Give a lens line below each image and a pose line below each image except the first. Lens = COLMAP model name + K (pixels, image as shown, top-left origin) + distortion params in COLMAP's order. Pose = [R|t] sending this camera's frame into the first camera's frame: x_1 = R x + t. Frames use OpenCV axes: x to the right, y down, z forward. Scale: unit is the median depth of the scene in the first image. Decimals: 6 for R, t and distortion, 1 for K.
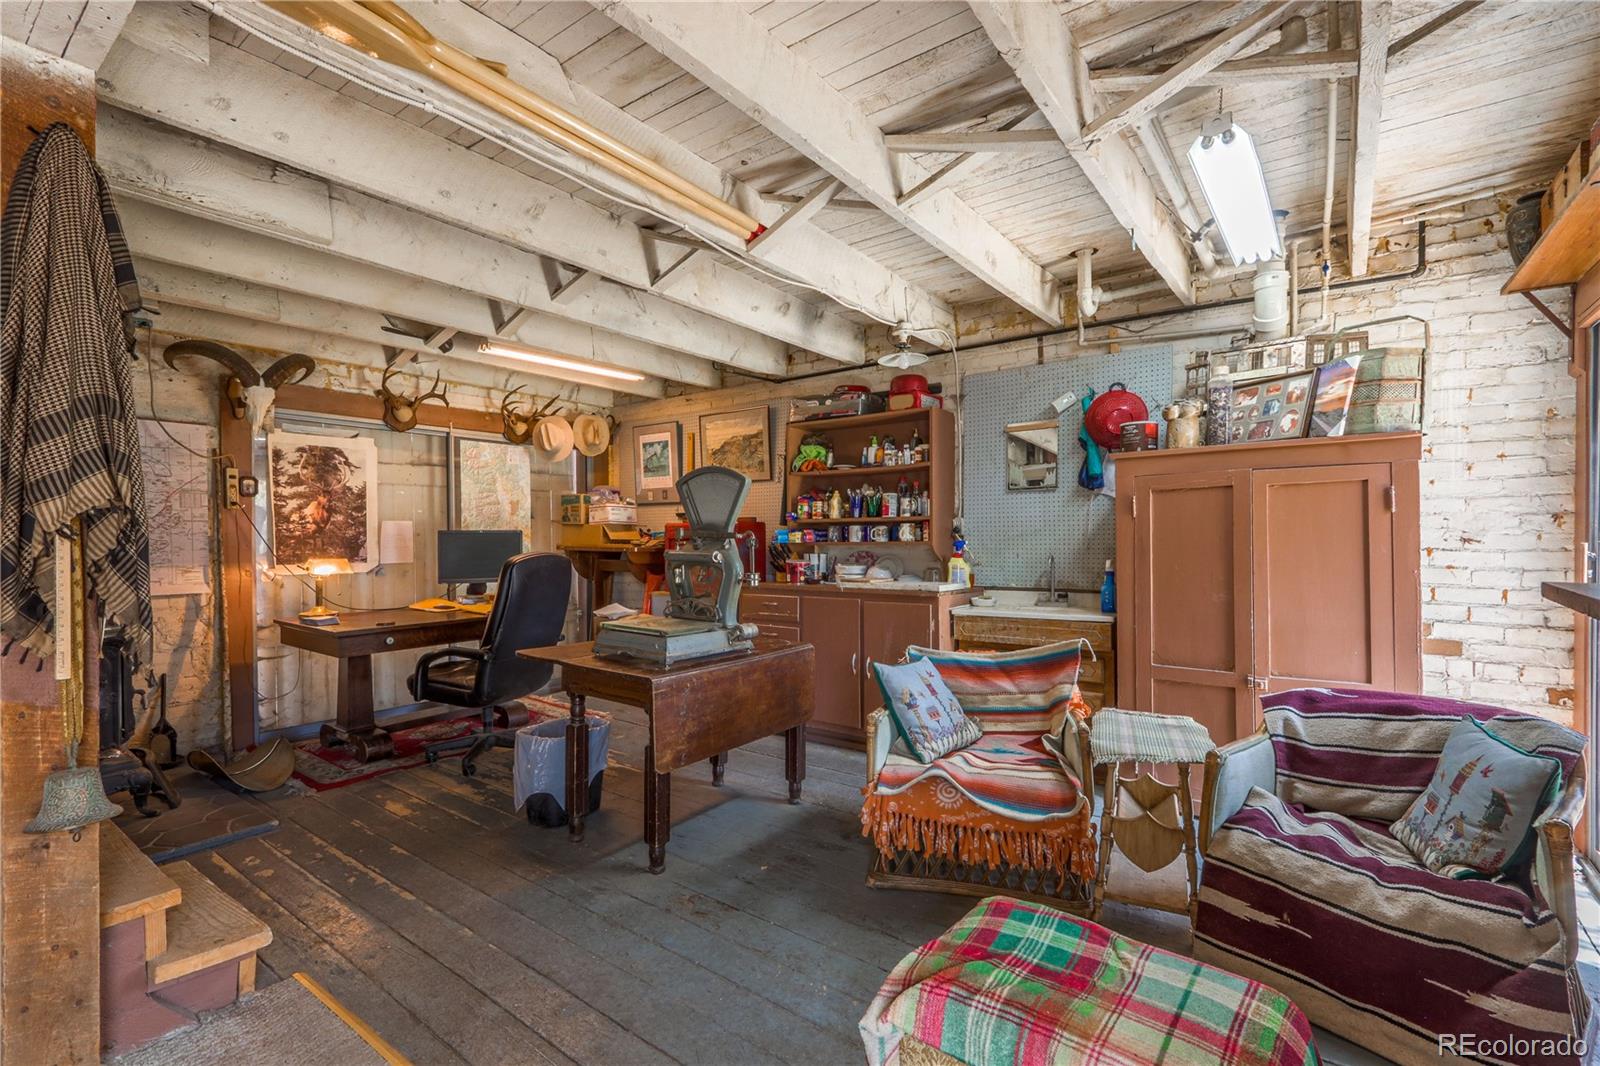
lens RADIAL K [[737.6, 0, 794.6], [0, 737.6, 539.2], [0, 0, 1]] dist [0.010971, -0.003267]
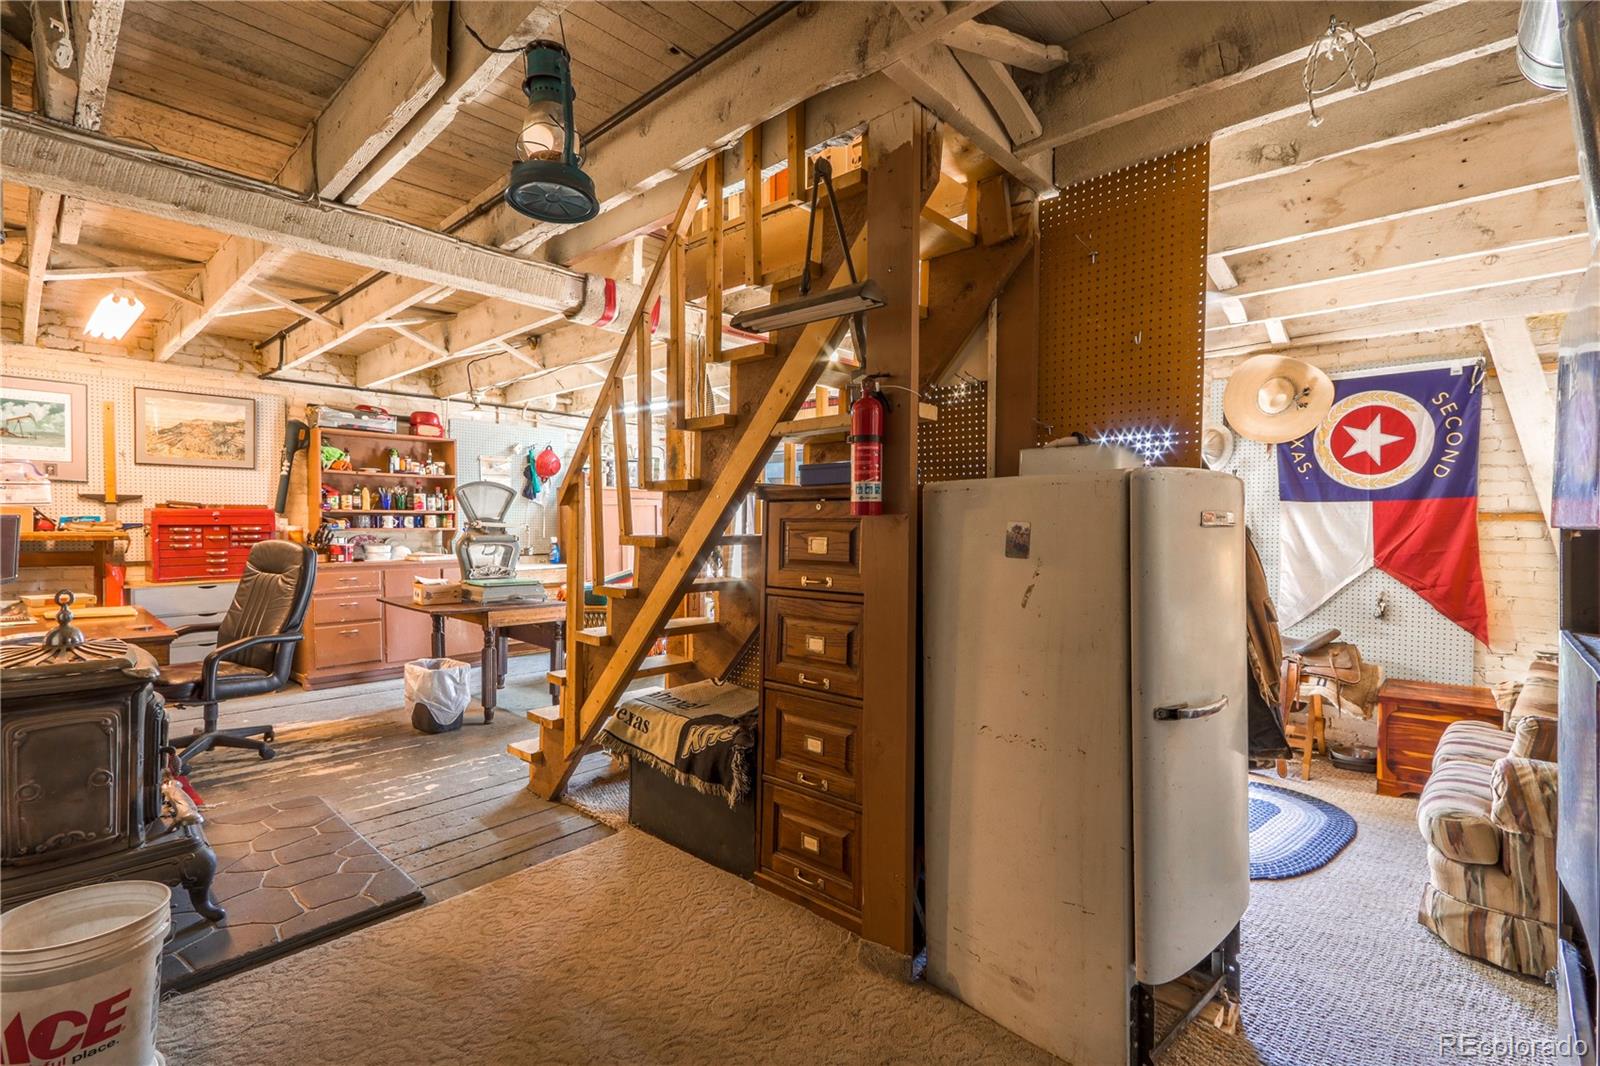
lens RADIAL K [[737.6, 0, 793.7], [0, 737.6, 529.9], [0, 0, 1]] dist [0.010971, -0.003267]
pose [[0.091951, -0.005859, 0.995746, -1.171636], [-0.005000, 0.999967, 0.006346, -0.004906], [-0.995751, -0.005562, 0.091919, 0.156191]]
